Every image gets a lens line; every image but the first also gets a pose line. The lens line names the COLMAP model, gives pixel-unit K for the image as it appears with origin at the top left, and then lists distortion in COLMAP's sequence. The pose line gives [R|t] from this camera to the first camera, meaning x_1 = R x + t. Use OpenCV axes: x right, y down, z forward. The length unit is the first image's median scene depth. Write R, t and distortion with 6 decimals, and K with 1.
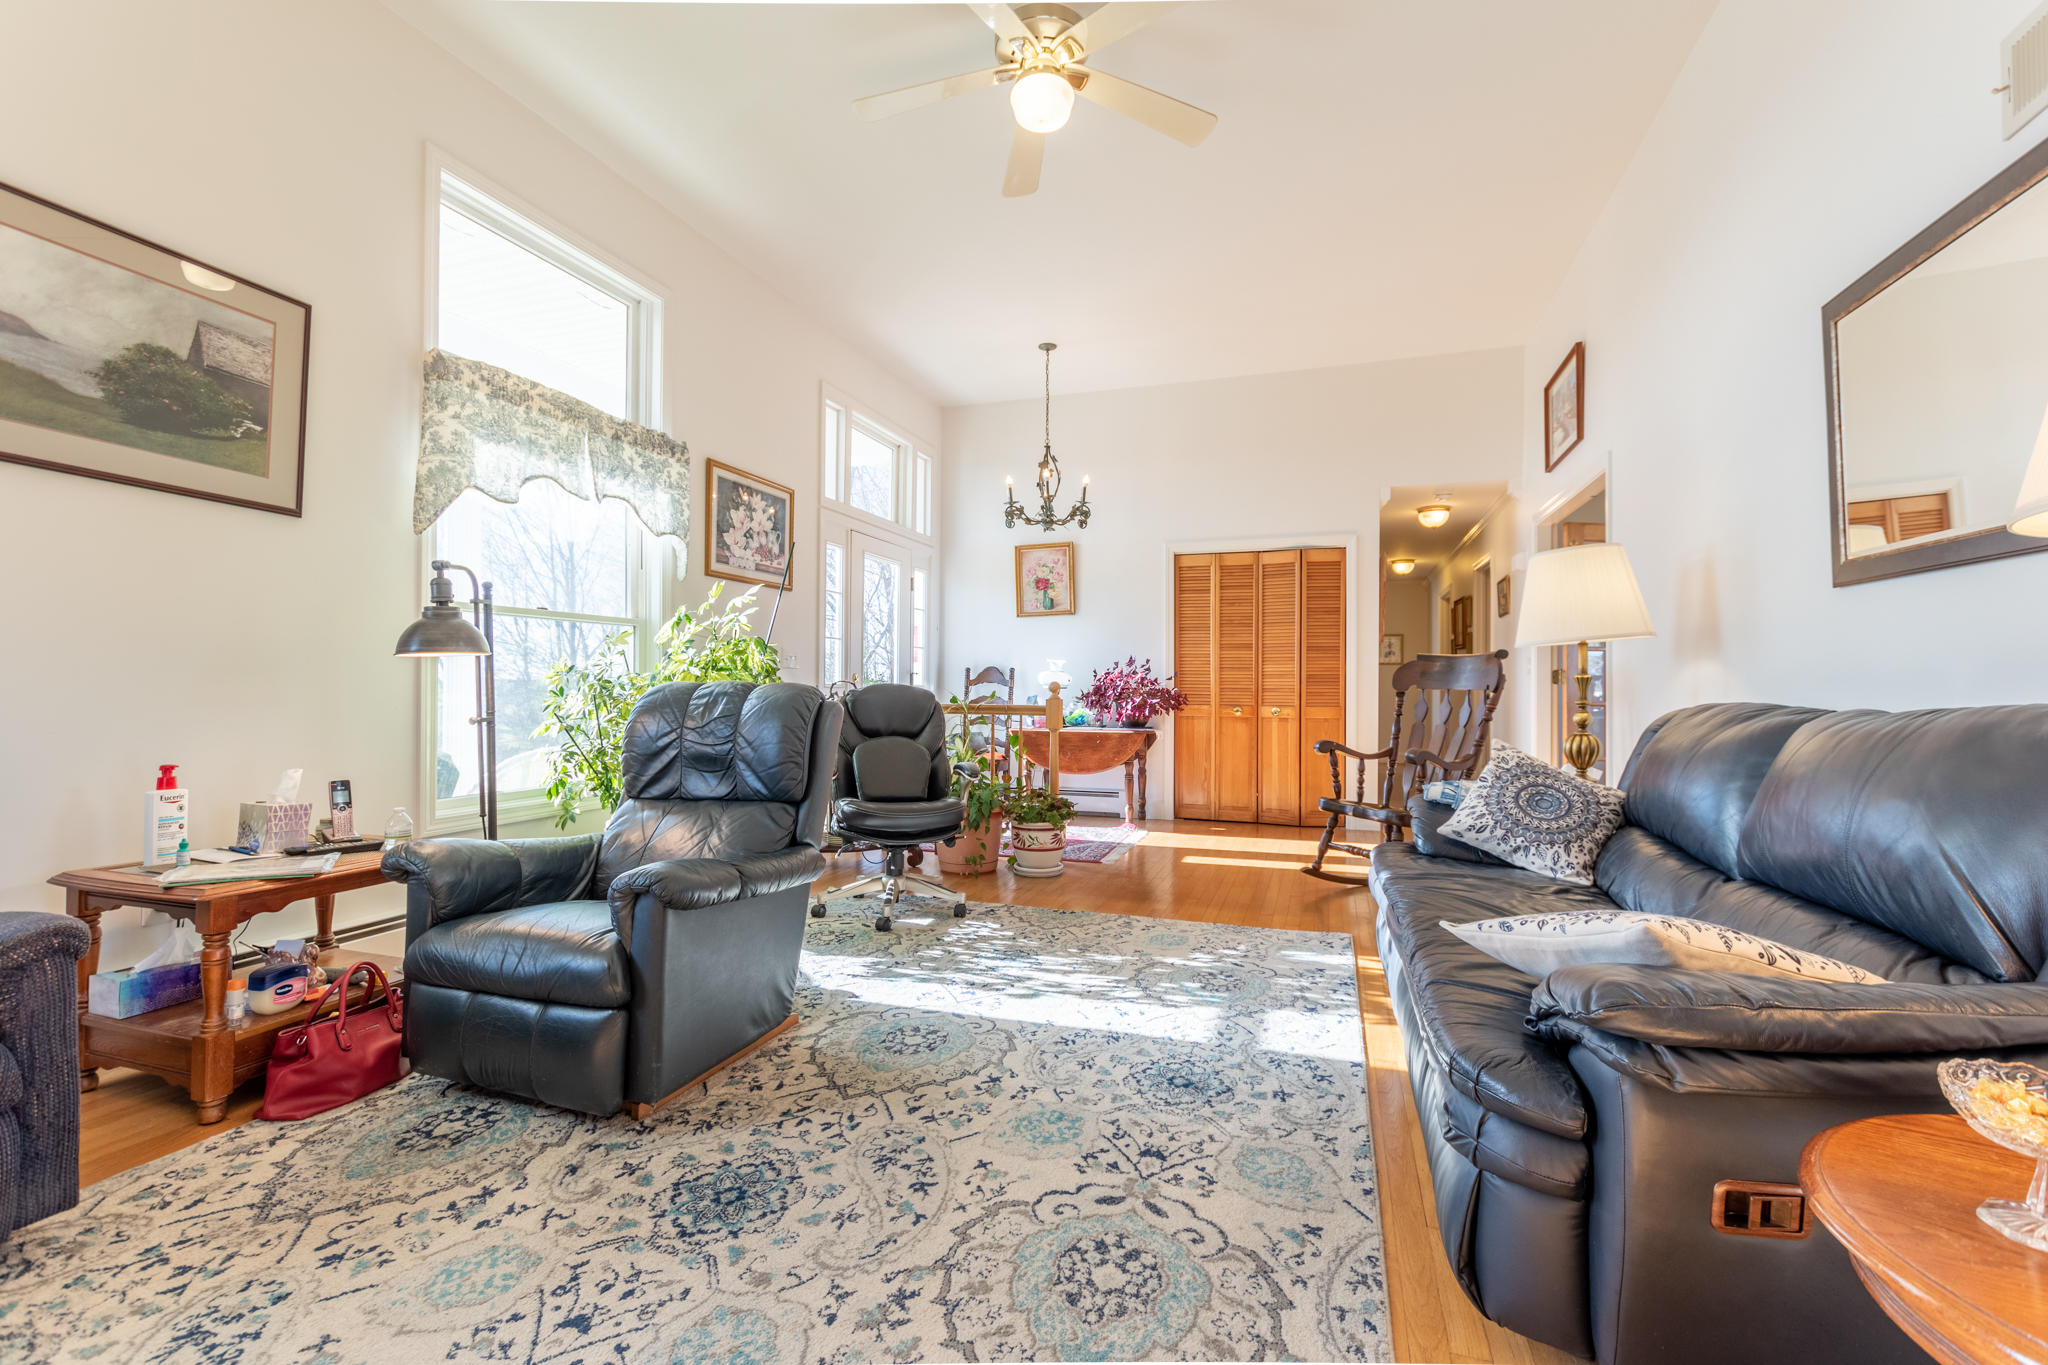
lens RADIAL K [[878.5, 0, 1024.0], [0, 878.5, 682.5], [0, 0, 1]] dist [0.001924, 0.004007]
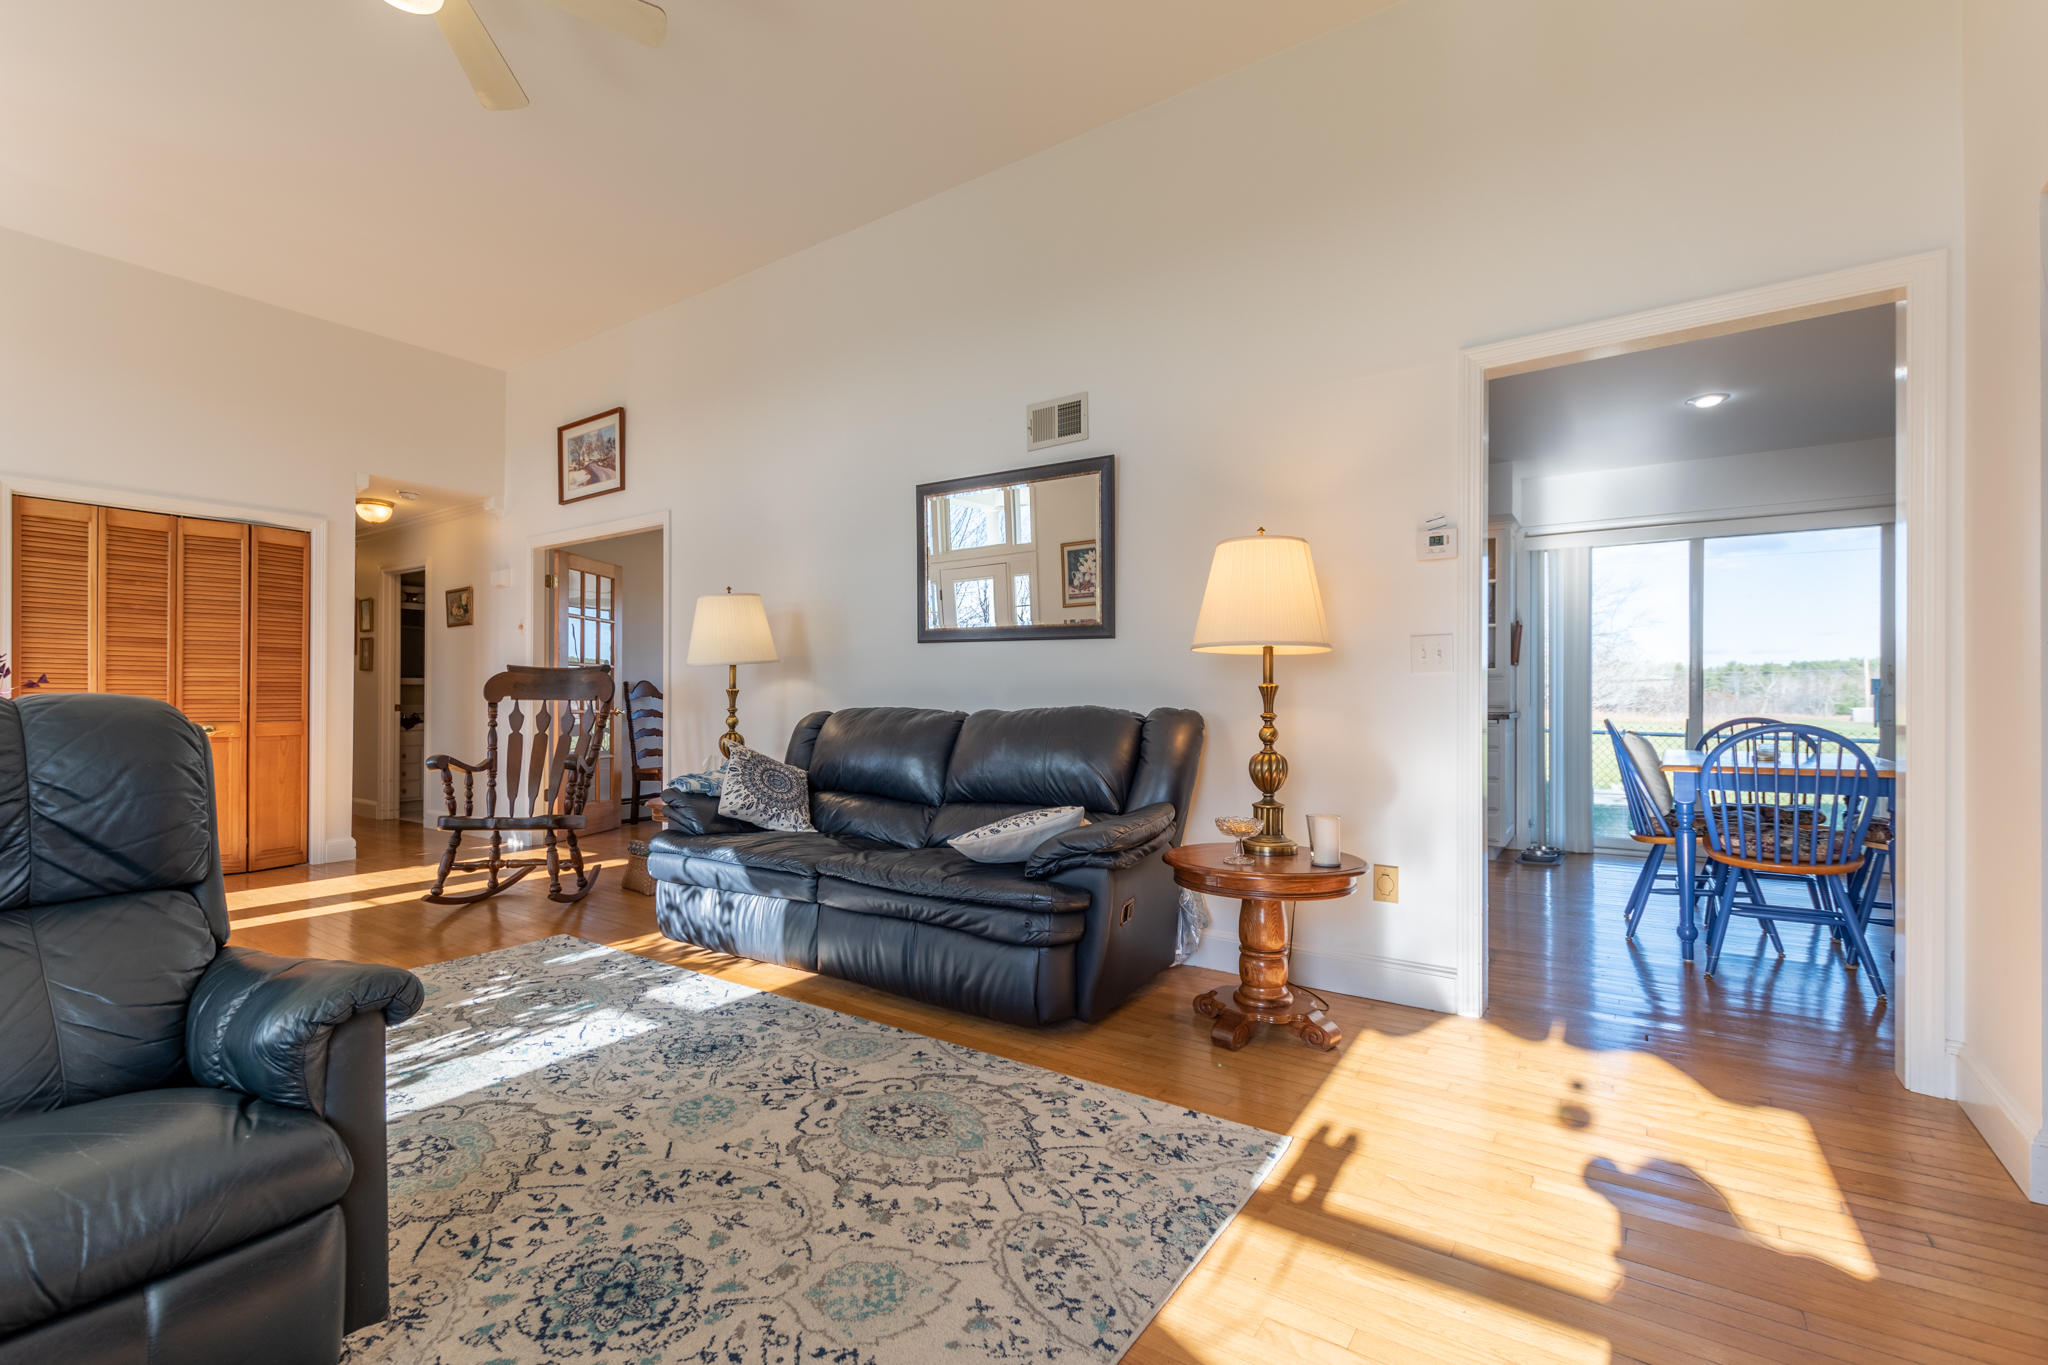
lens RADIAL K [[902.0, 0, 1026.7], [0, 902.0, 694.2], [0, 0, 1]] dist [0.003095, 0.000019]
pose [[0.272878, 0.001303, 0.962048, -0.654192], [-0.005051, 0.999987, 0.000078, -0.002973], [-0.962035, -0.004880, 0.272881, 0.228020]]
